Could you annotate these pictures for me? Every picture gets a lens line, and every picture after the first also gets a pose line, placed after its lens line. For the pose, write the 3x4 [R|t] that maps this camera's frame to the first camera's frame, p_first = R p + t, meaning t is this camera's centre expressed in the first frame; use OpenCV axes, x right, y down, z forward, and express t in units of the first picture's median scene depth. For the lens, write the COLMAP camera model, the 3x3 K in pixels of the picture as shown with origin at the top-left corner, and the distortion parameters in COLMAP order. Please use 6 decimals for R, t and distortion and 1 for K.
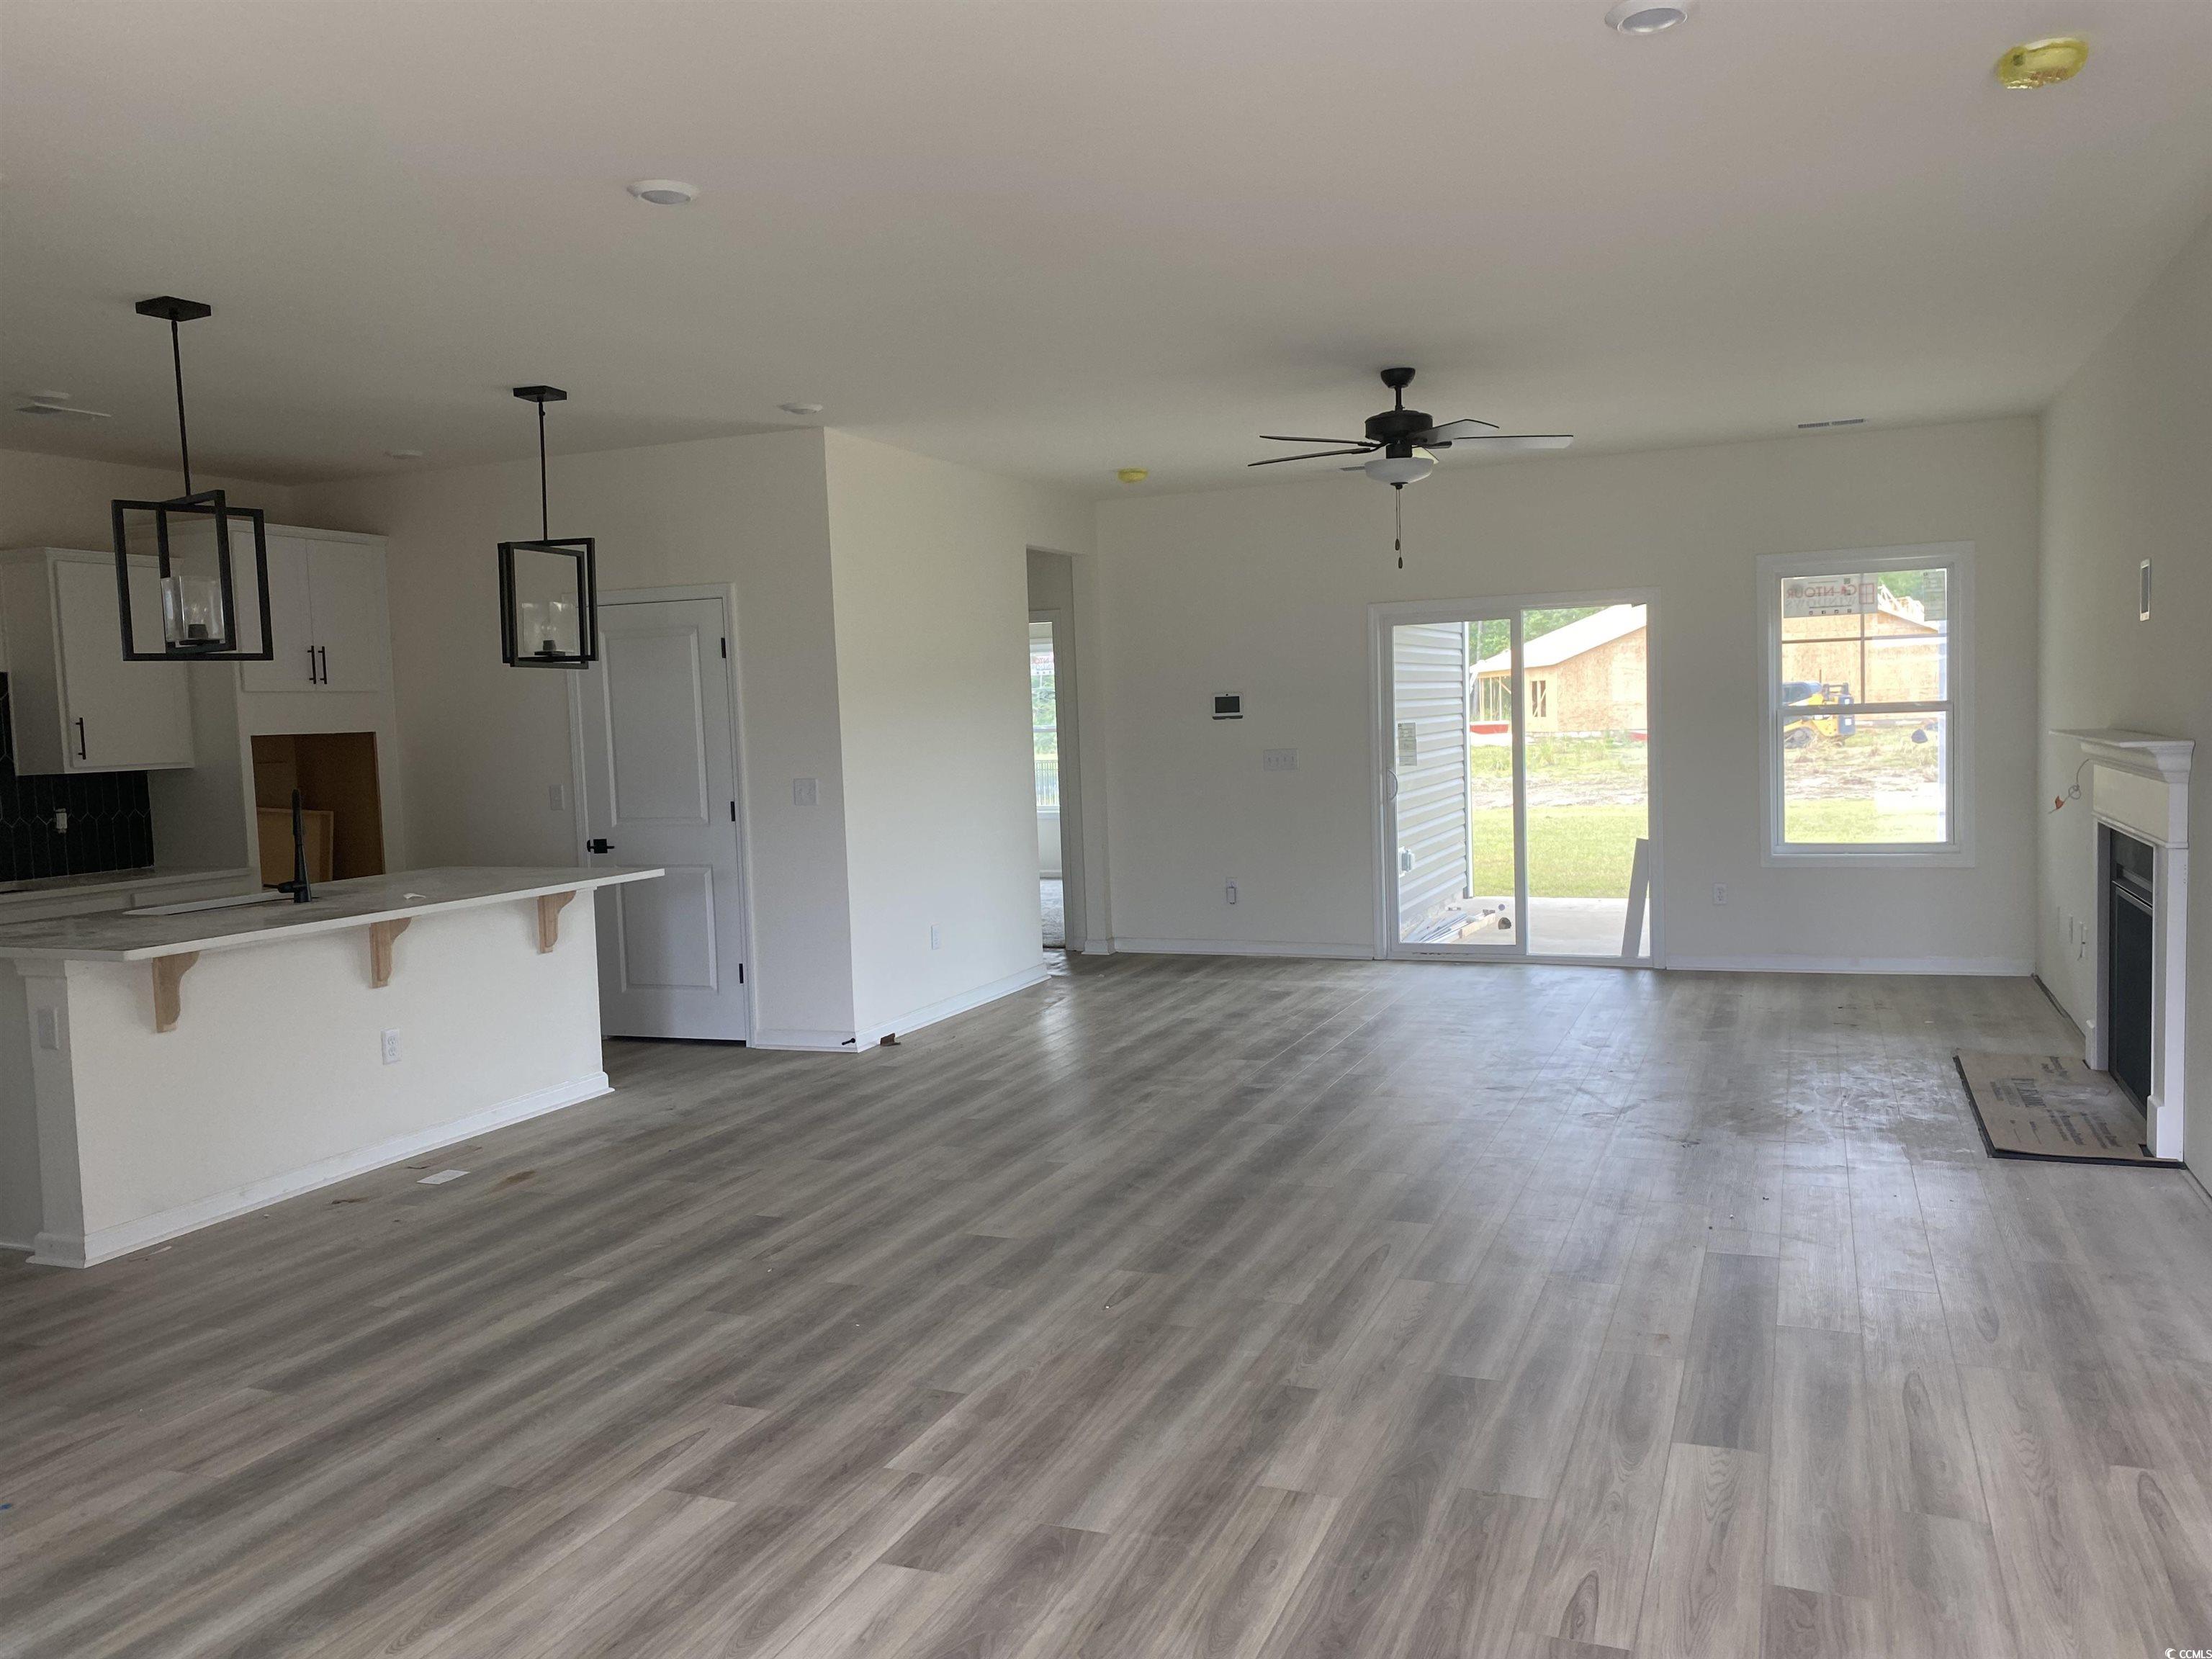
lens RADIAL K [[1689.2, 0, 1114.5], [0, 1689.2, 831.7], [0, 0, 1]] dist [0.033455, -0.030099]
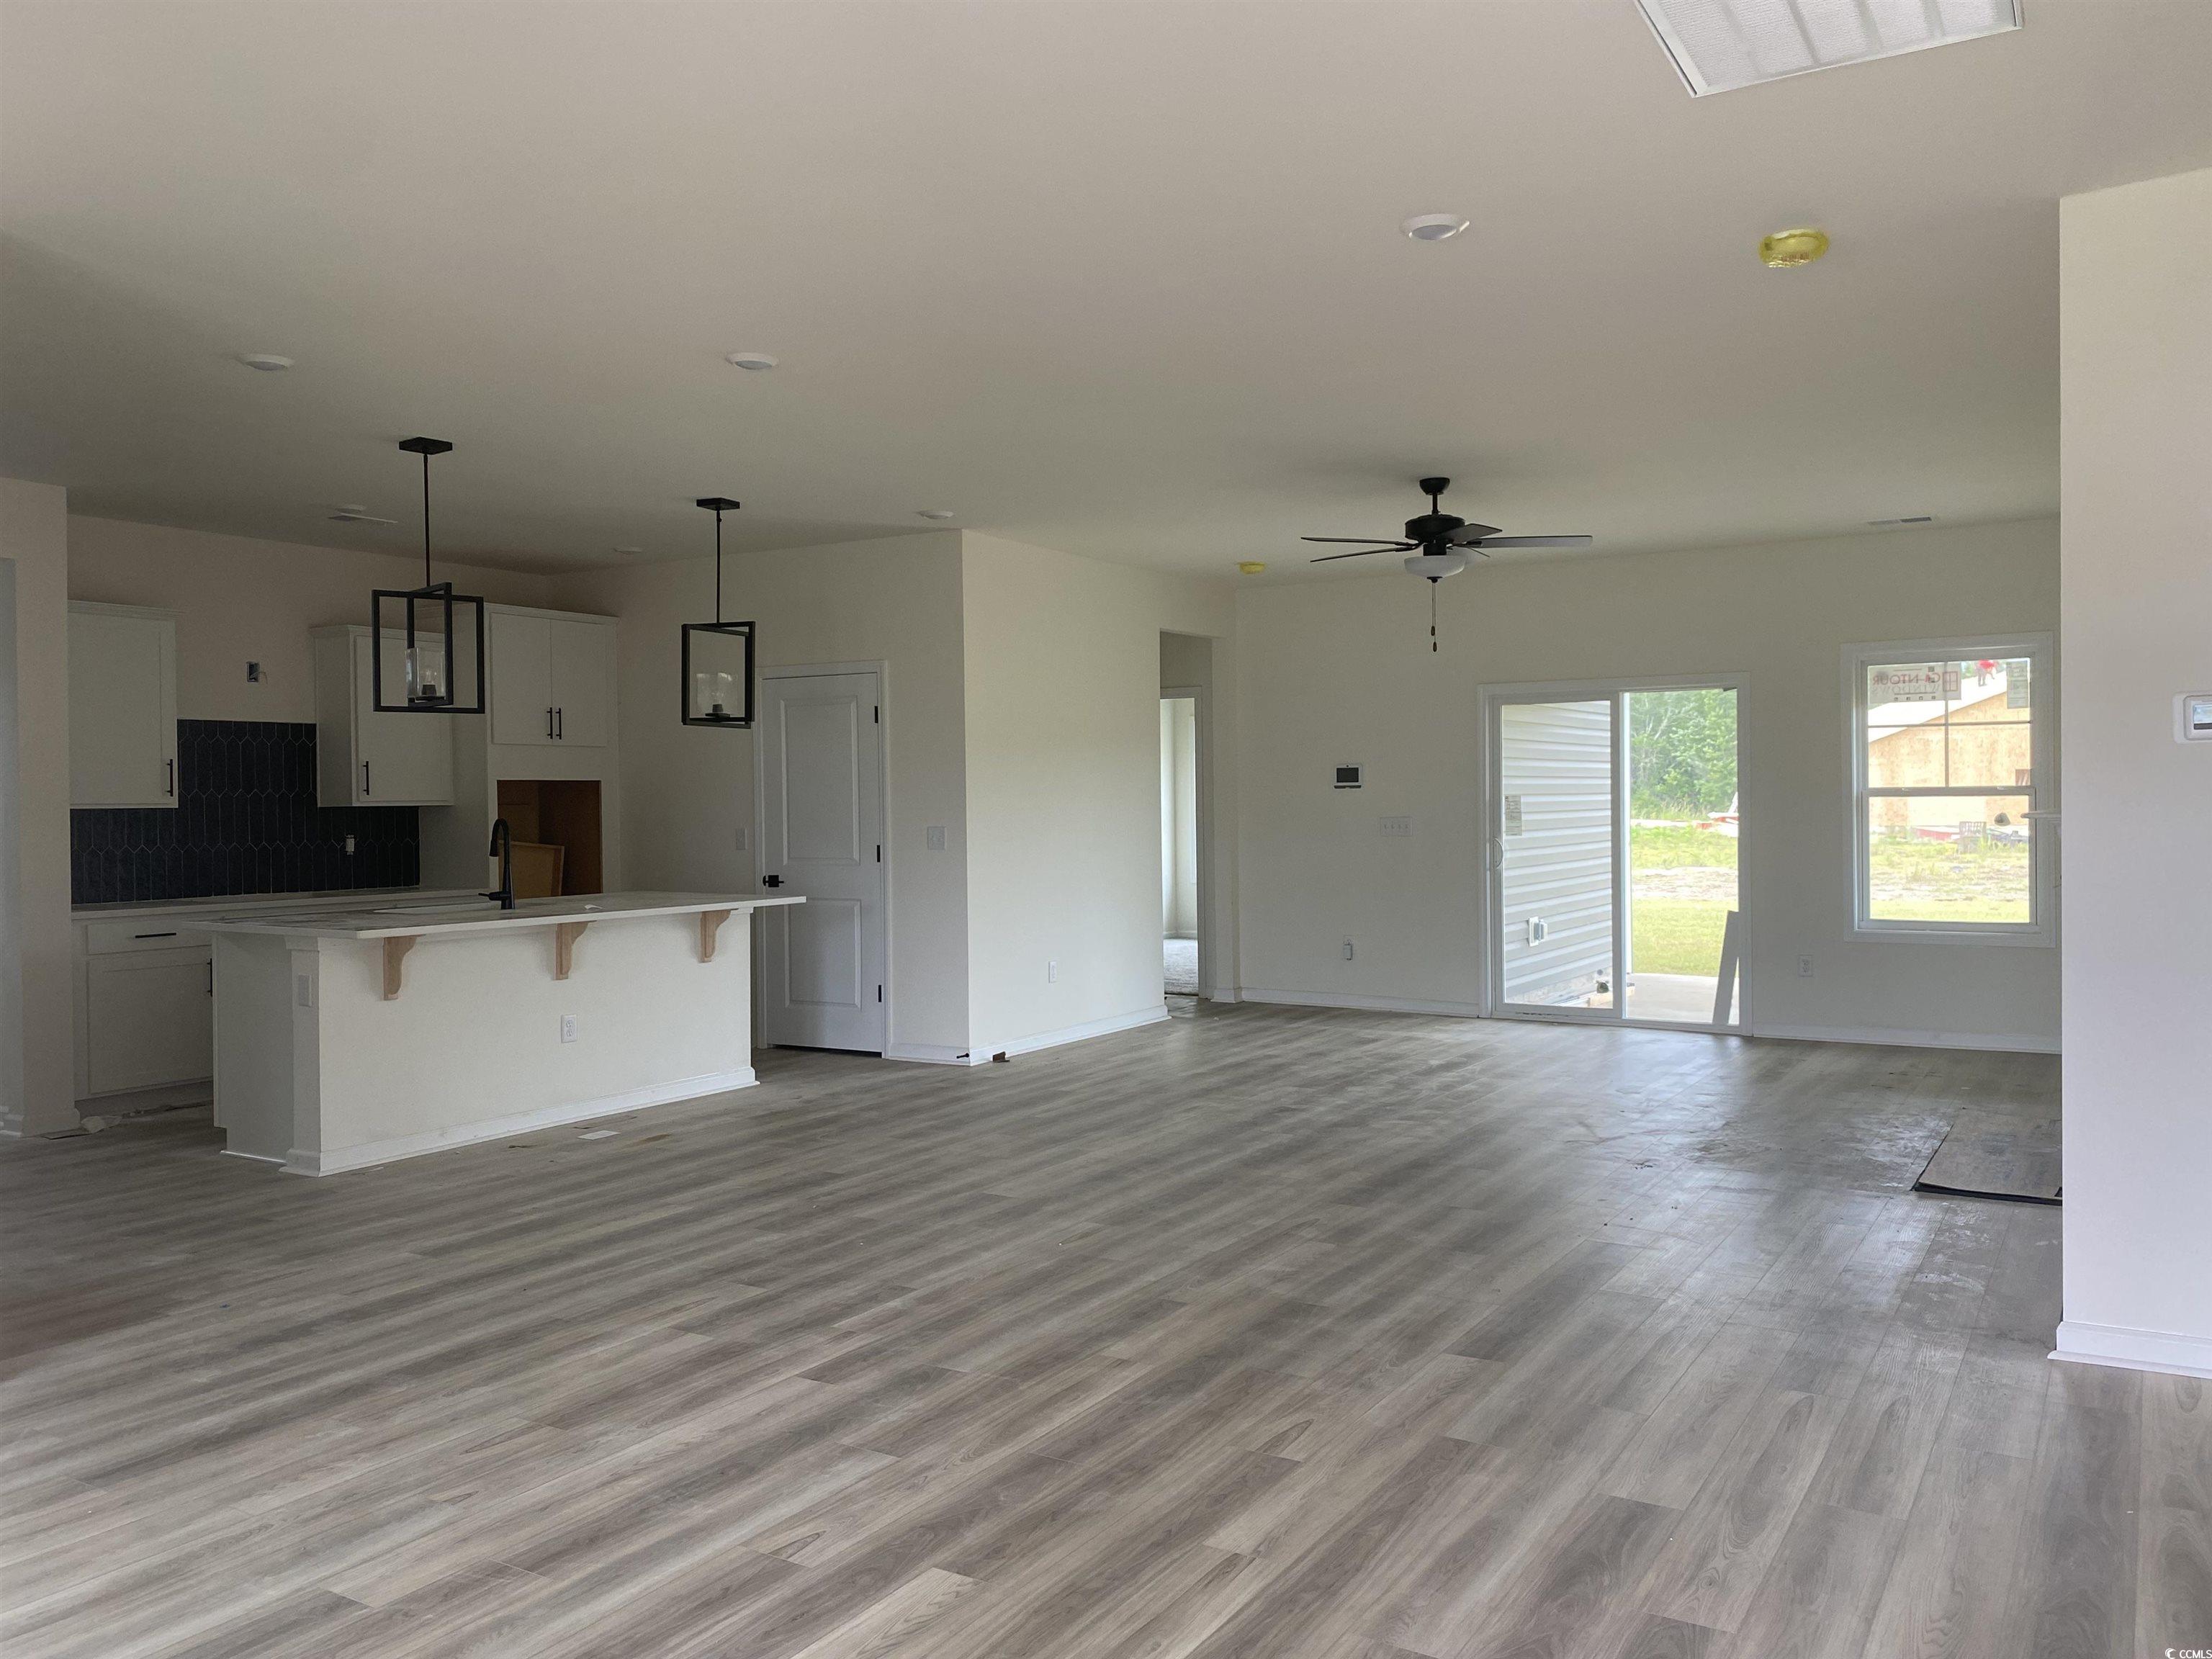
lens RADIAL K [[1689.2, 0, 1111.4], [0, 1689.2, 820.2], [0, 0, 1]] dist [0.033455, -0.030099]
pose [[0.986169, 0.026473, -0.163612, 0.162806], [-0.035349, 0.998043, -0.051580, 0.025486], [0.161926, 0.056650, 0.985175, -0.160195]]
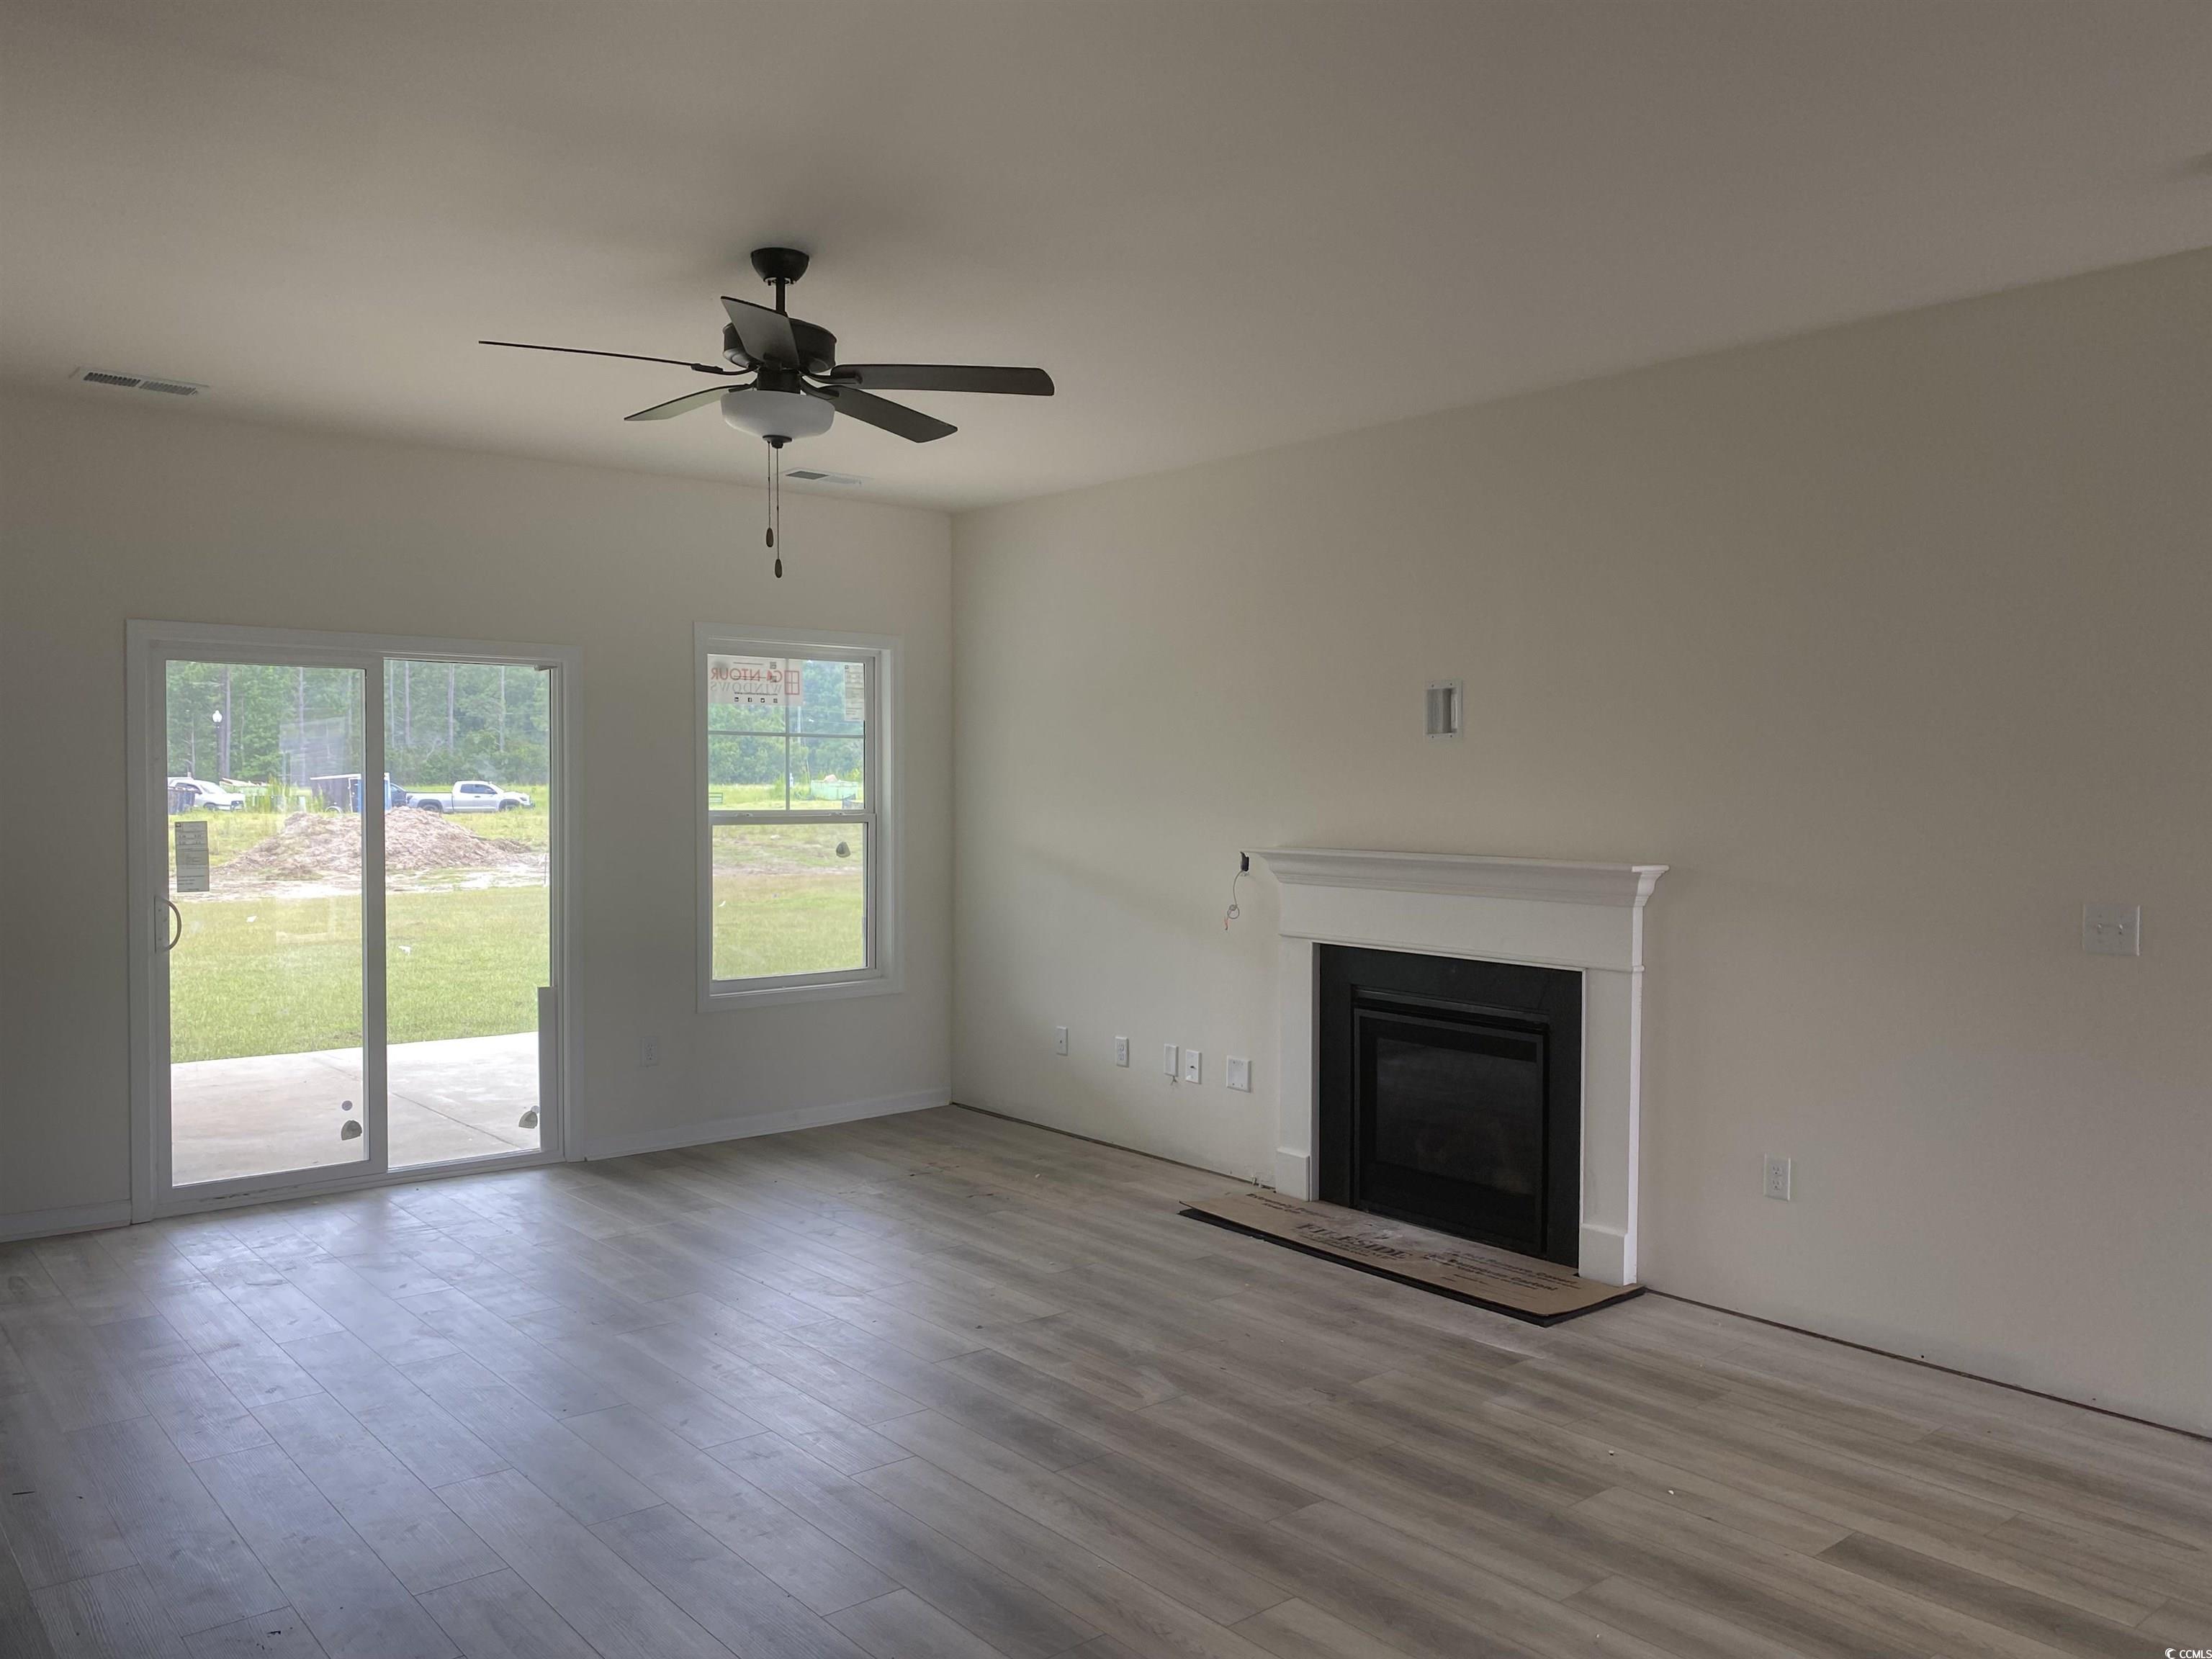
lens RADIAL K [[1689.2, 0, 1089.3], [0, 1689.2, 843.8], [0, 0, 1]] dist [0.033455, -0.030099]
pose [[0.483626, 0.004205, 0.875265, -0.346658], [0.041458, 0.998756, -0.027706, -0.044093], [-0.874292, 0.049686, 0.482850, 0.697204]]
